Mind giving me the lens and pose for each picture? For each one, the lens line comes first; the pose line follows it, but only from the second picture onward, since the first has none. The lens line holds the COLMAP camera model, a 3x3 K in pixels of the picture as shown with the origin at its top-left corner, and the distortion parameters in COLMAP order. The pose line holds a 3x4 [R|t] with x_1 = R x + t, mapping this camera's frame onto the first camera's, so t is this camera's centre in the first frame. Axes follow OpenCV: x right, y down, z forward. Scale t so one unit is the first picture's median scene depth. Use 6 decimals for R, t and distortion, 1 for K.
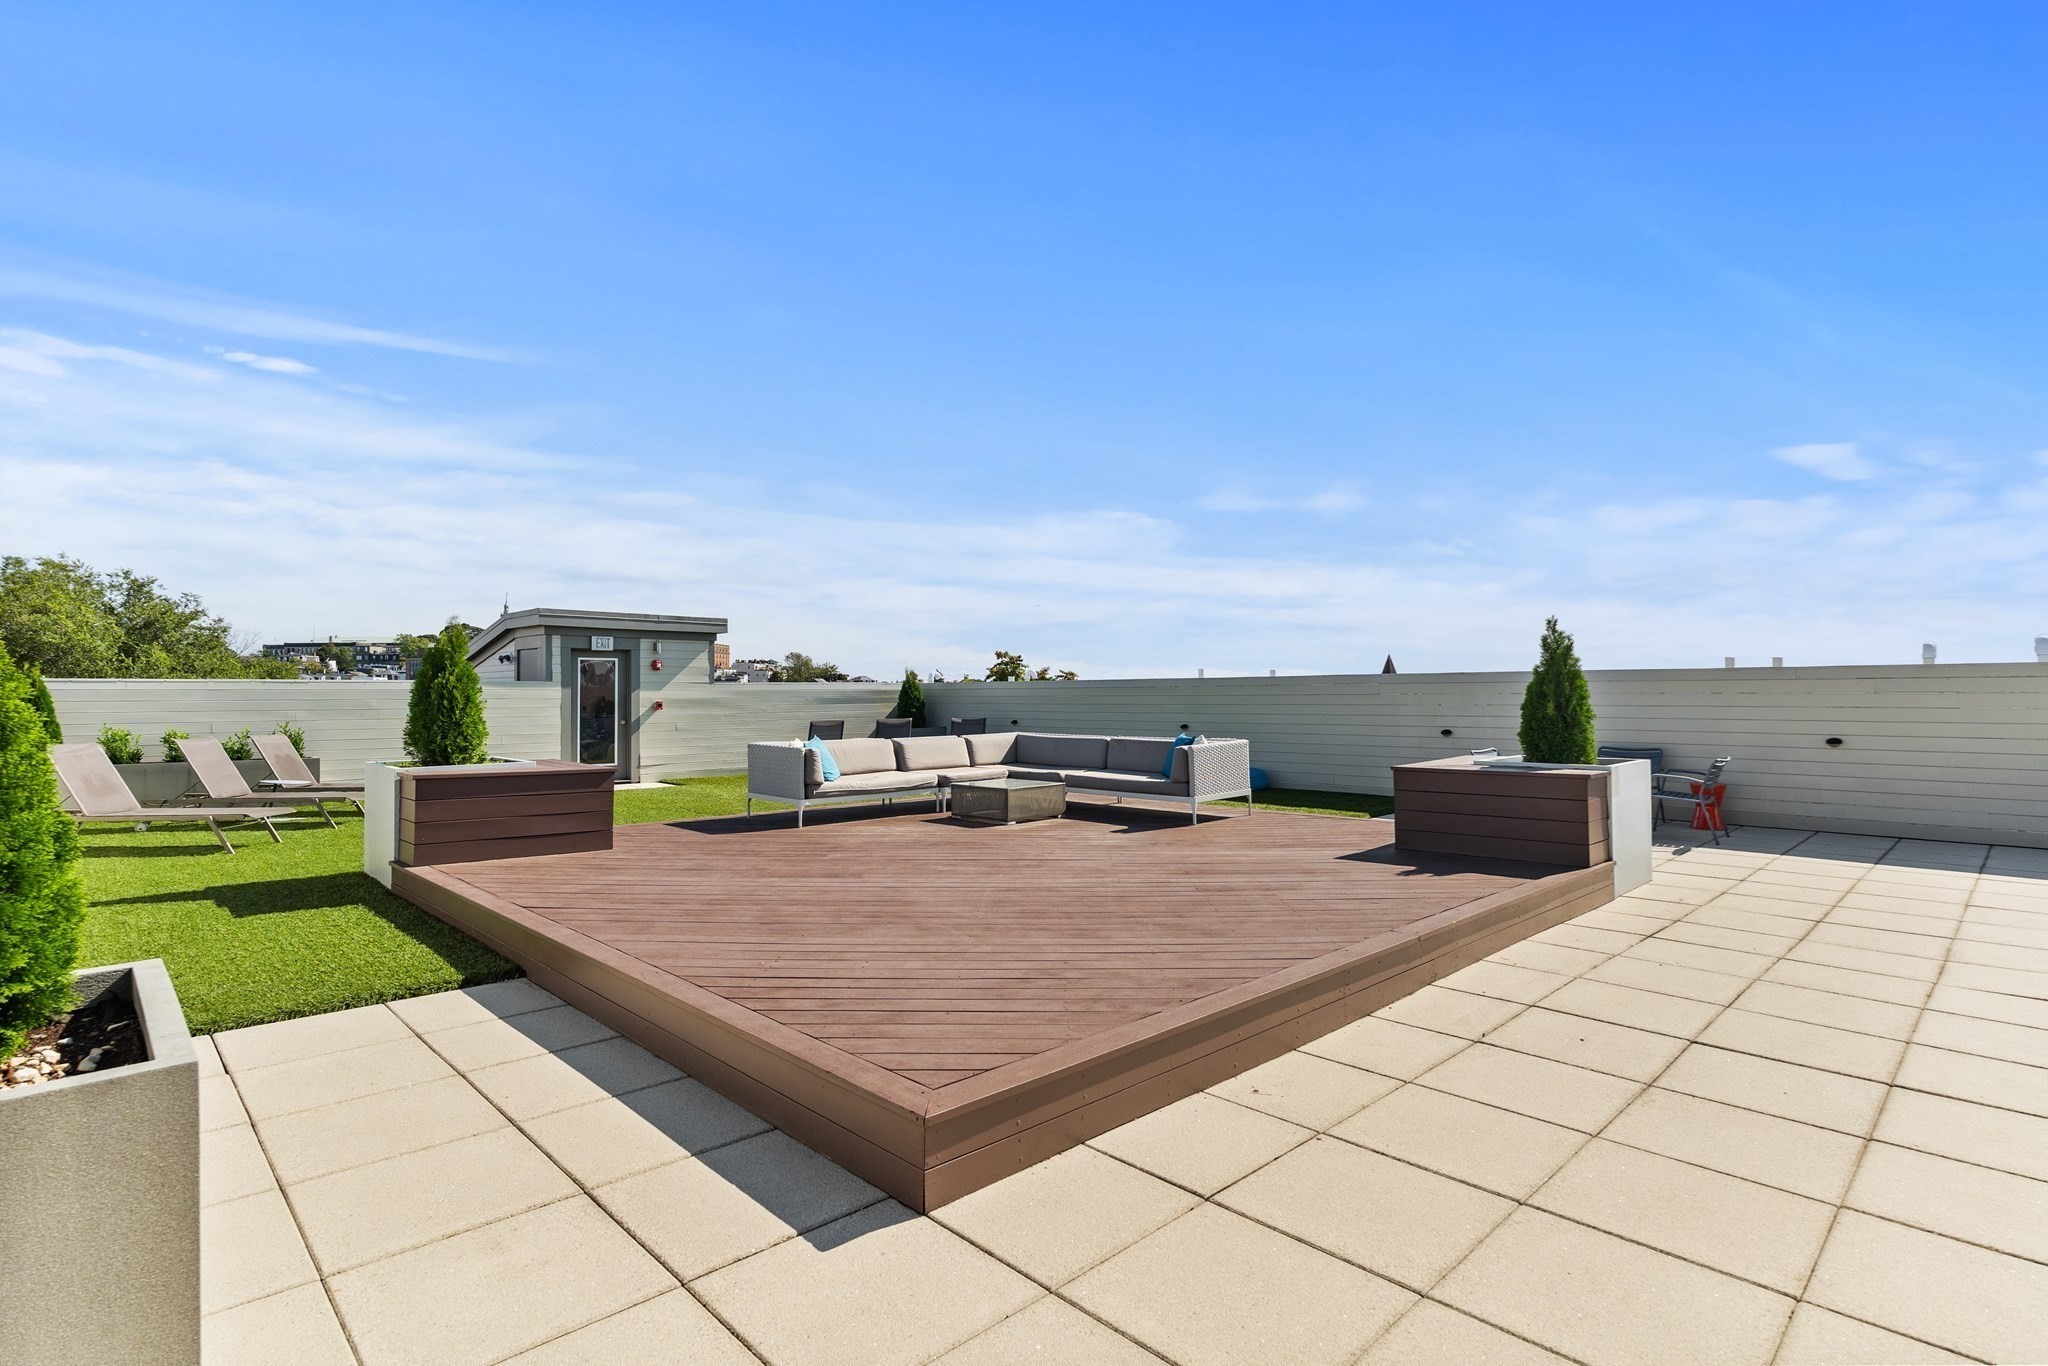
lens RADIAL K [[1014.2, 0, 1028.8], [0, 1014.2, 683.0], [0, 0, 1]] dist [-0.001076, -0.000067]
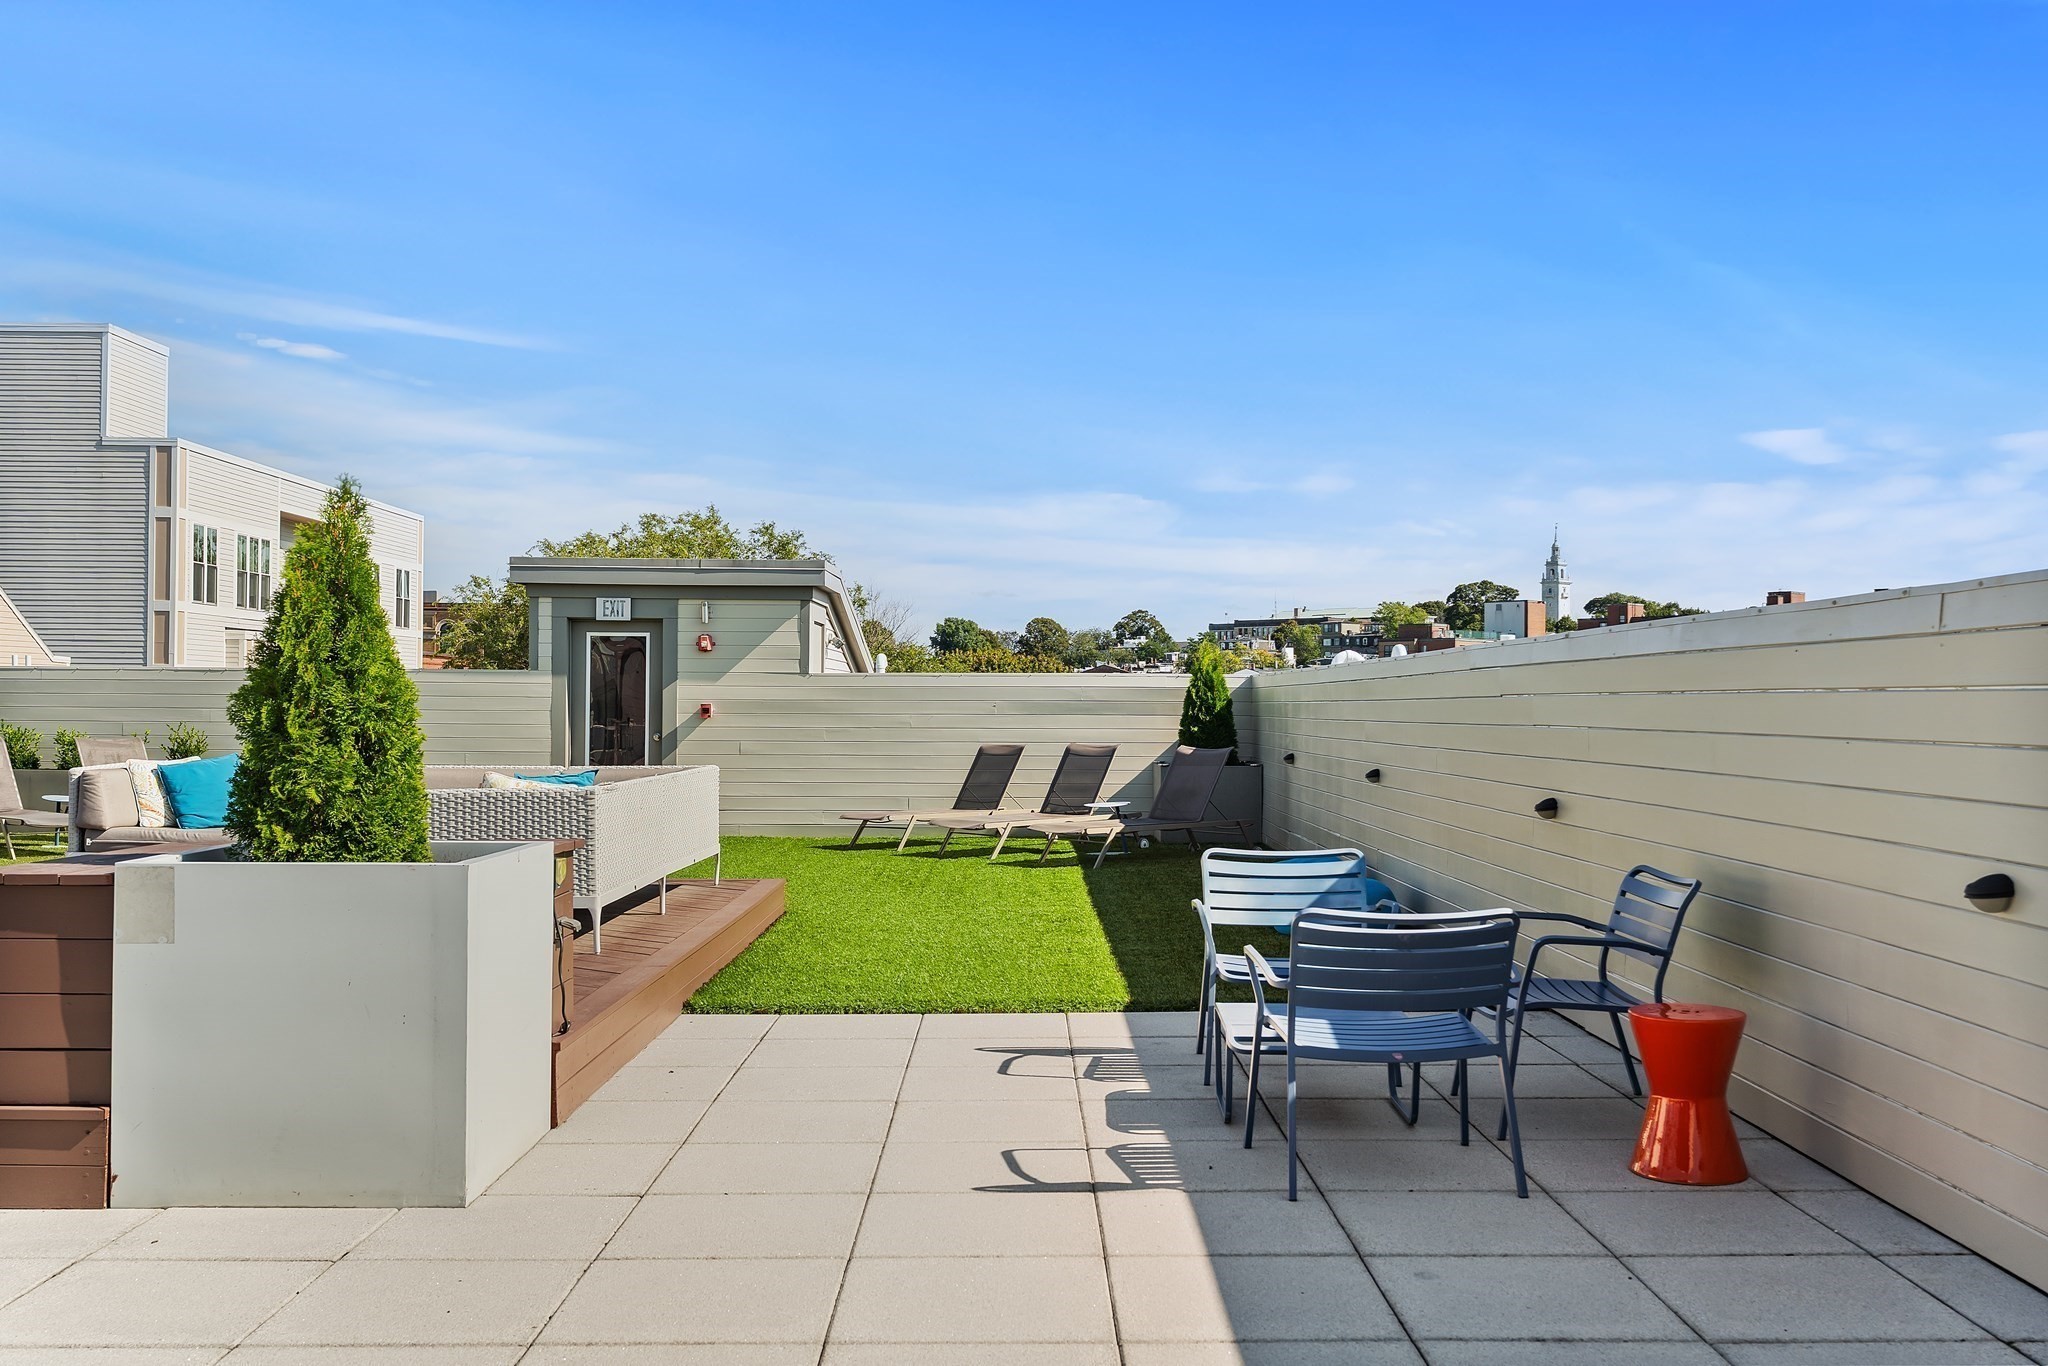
lens RADIAL K [[1955.4, 0, 1024.0], [0, 1955.4, 683.0], [0, 0, 1]] dist [0.000002, -0.000070]
pose [[0.725550, 0.002162, -0.688166, 0.550145], [-0.002849, 0.999996, 0.000138, 0.005047], [0.688164, 0.001861, 0.725553, 0.285287]]
